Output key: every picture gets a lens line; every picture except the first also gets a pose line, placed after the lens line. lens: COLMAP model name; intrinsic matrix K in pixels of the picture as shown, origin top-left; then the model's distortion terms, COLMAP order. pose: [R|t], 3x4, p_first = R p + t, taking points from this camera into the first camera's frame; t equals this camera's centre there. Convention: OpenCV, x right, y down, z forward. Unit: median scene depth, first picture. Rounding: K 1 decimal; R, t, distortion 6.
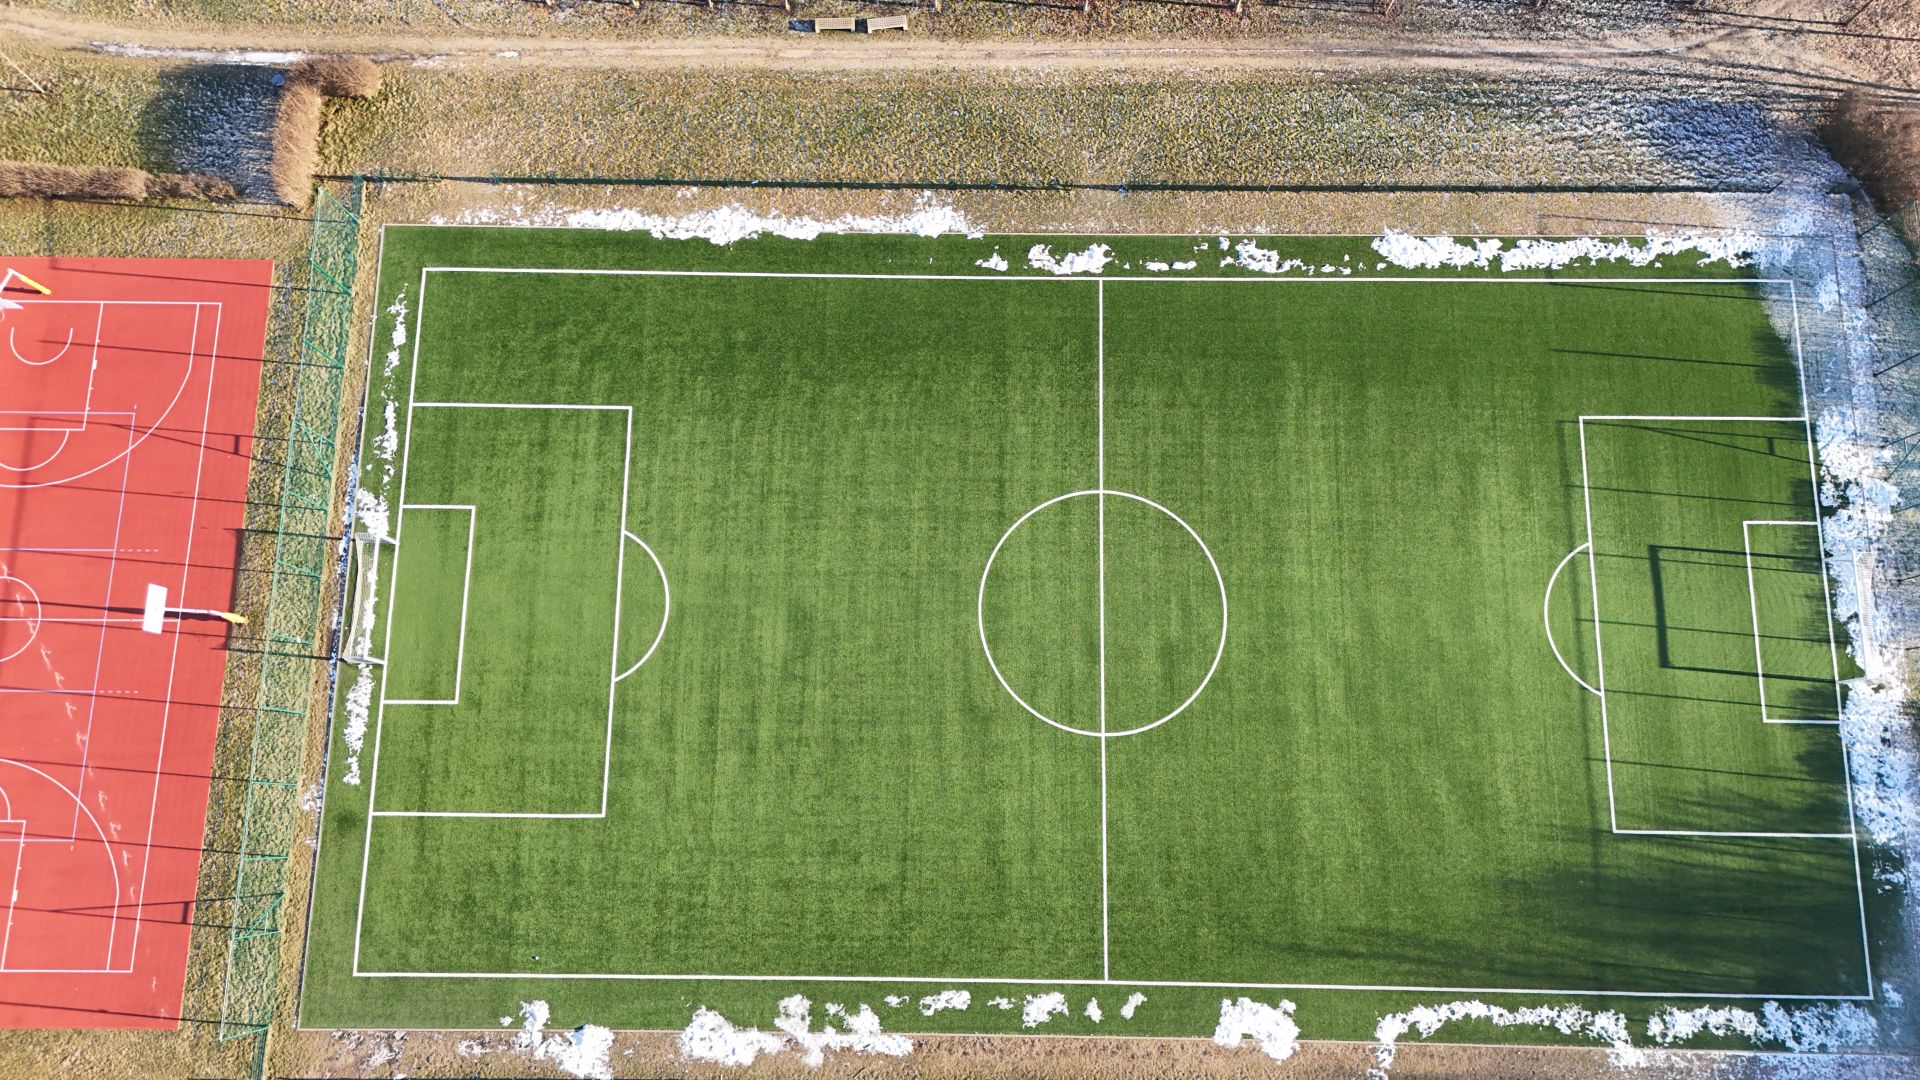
lens RADIAL K [[1387.6, 0, 960.0], [0, 1387.6, 540.0], [0, 0, 1]] dist [0.068037, -0.051507]
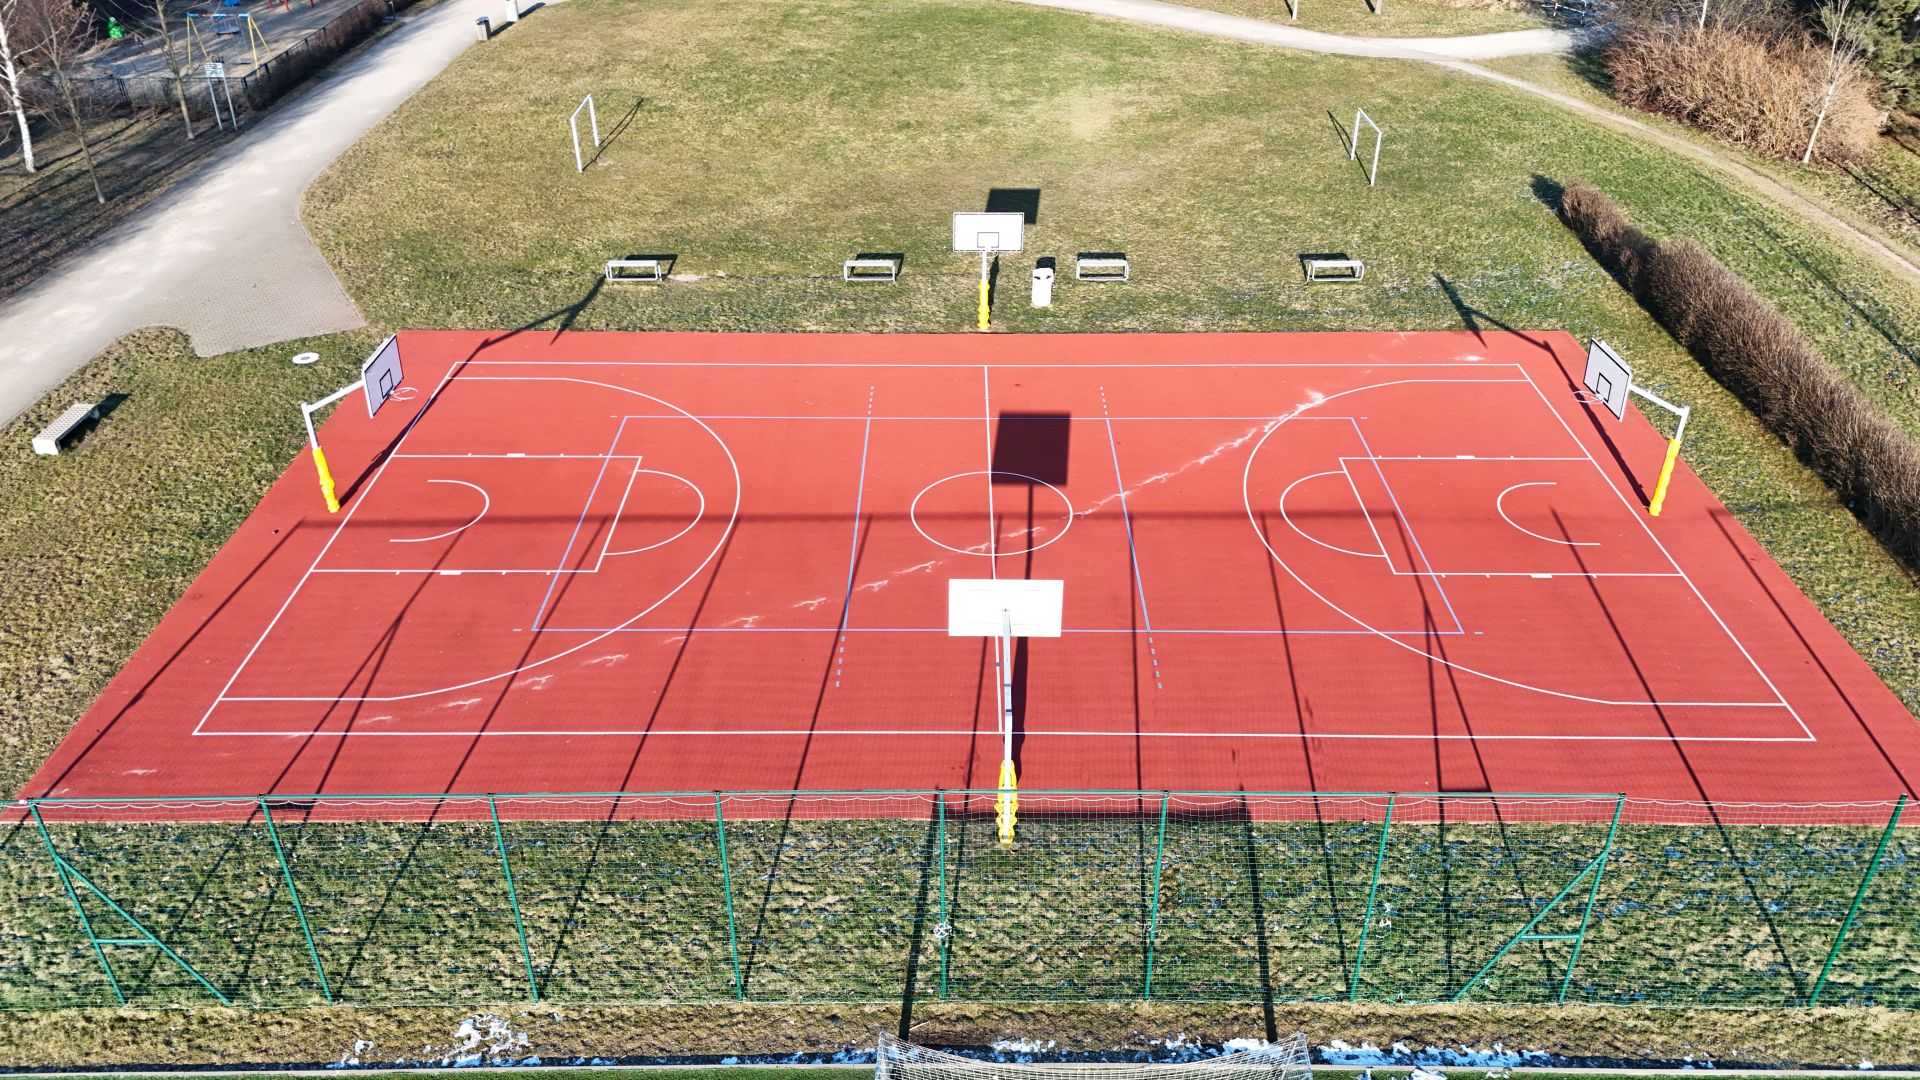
lens RADIAL K [[1387.6, 0, 960.0], [0, 1387.6, 540.0], [0, 0, 1]] dist [0.068037, -0.051507]
pose [[0.009396, 0.544426, -0.838756, -0.240227], [-0.977457, 0.181930, 0.107139, 0.014494], [0.210924, 0.818842, 0.533863, 0.739757]]
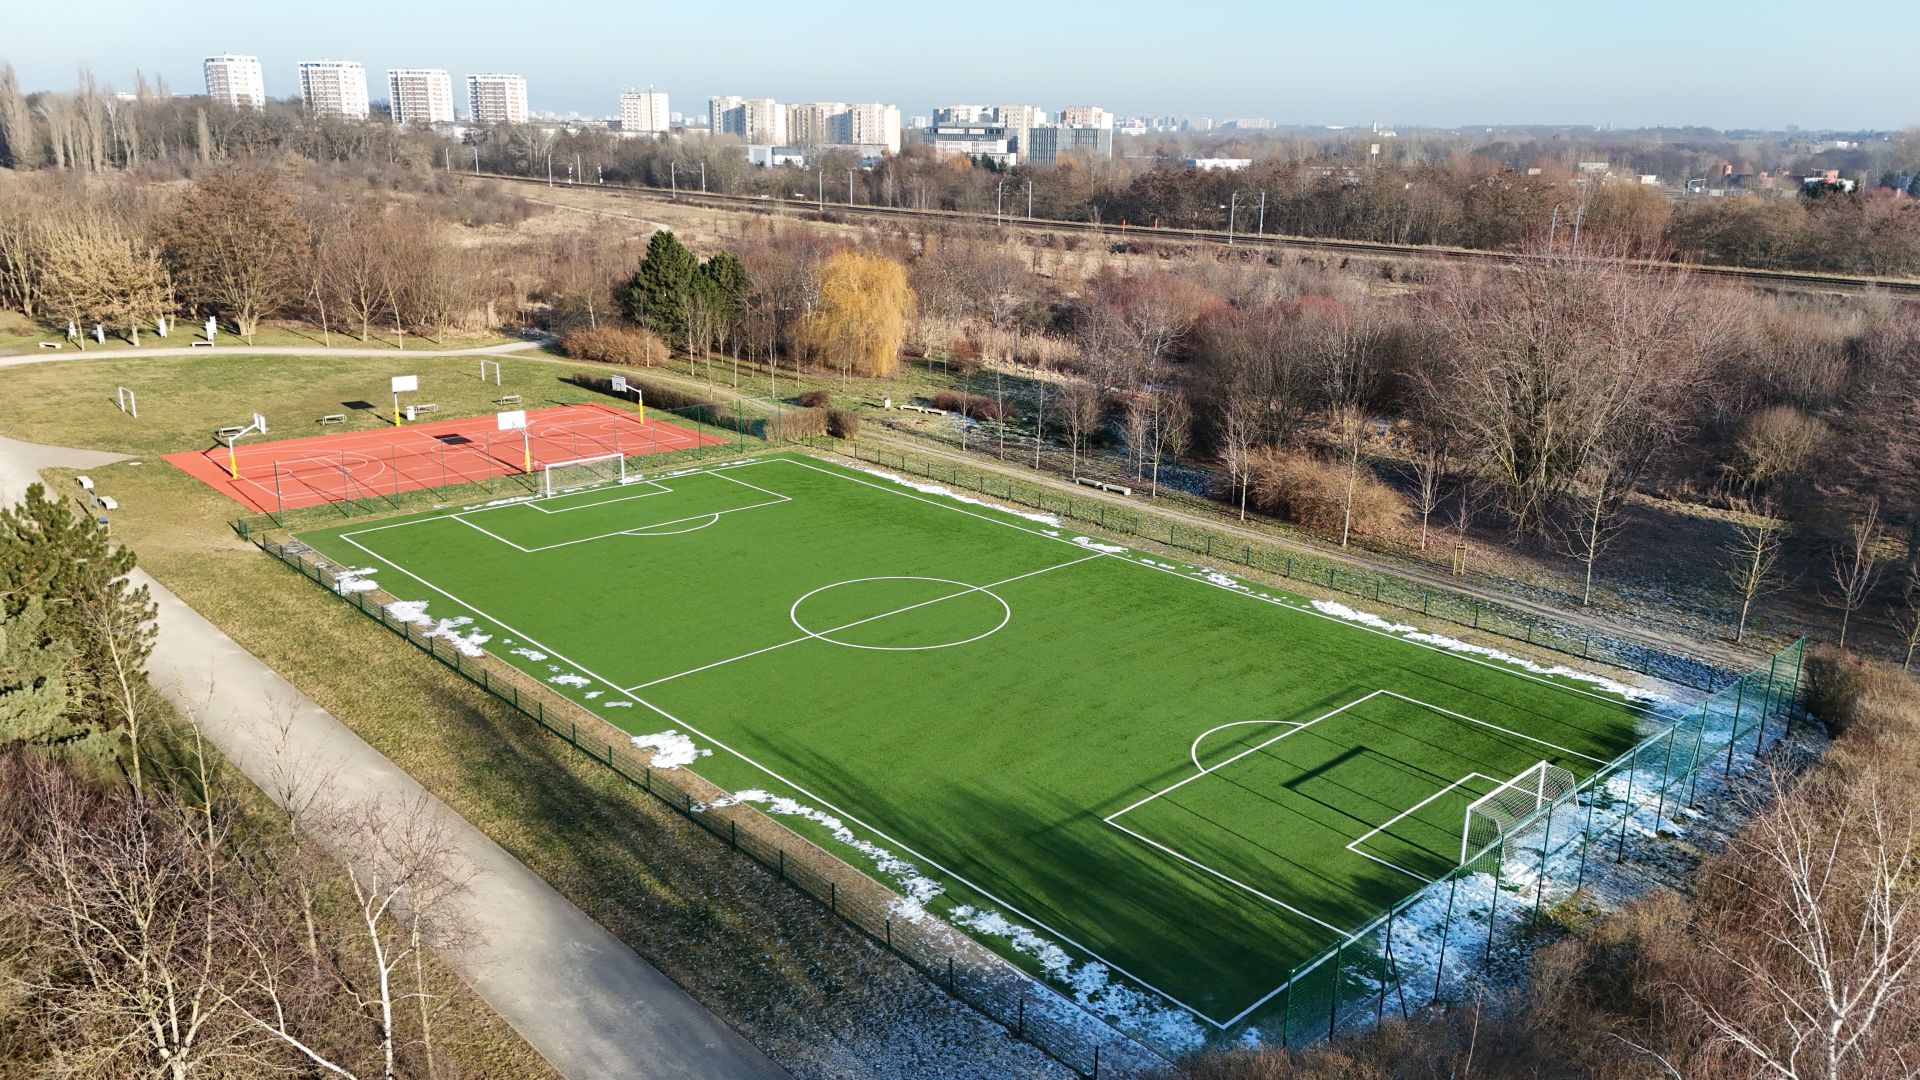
lens RADIAL K [[1387.6, 0, 960.0], [0, 1387.6, 540.0], [0, 0, 1]] dist [0.068037, -0.051507]
pose [[0.695456, 0.221365, -0.683622, 0.908884], [-0.707225, 0.379241, -0.596664, 0.679144], [0.127177, 0.898428, 0.420300, 0.482222]]
